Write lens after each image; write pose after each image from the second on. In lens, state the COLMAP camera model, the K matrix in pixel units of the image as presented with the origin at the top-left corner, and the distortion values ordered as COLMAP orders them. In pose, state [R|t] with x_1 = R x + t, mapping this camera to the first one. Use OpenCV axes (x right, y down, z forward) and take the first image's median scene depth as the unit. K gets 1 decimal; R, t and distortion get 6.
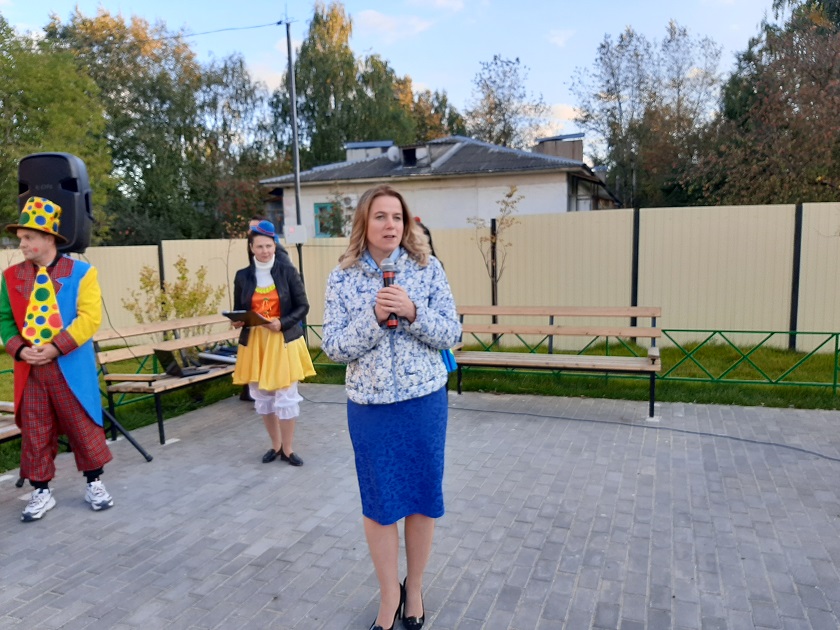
lens RADIAL K [[659.9, 0, 420.0], [0, 659.9, 315.0], [0, 0, 1]] dist [-0.001963, -0.001386]
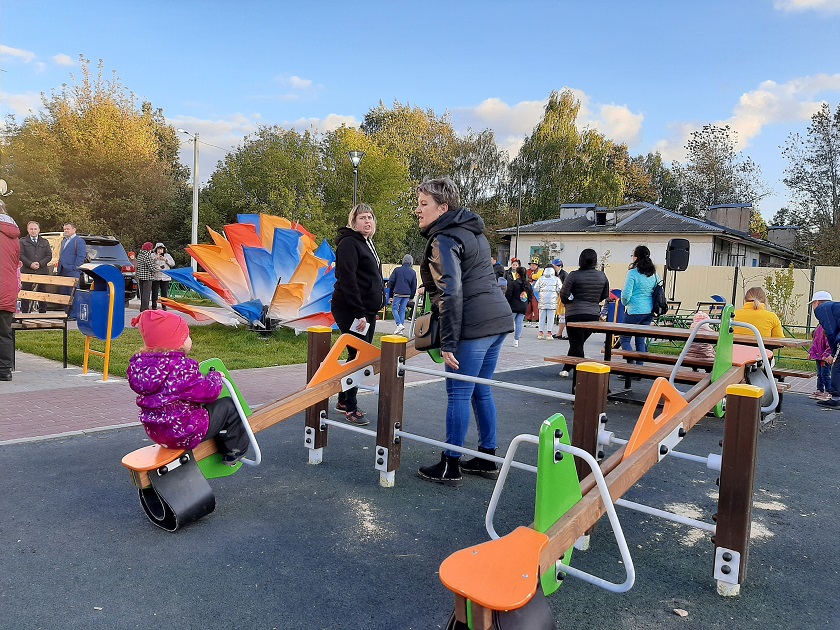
lens RADIAL K [[659.9, 0, 420.0], [0, 659.9, 315.0], [0, 0, 1]] dist [-0.001963, -0.001386]
pose [[0.941134, 0.092365, -0.325169, 0.061178], [-0.109729, 0.993330, -0.035429, 0.037835], [0.319728, 0.069024, 0.944992, -0.284629]]
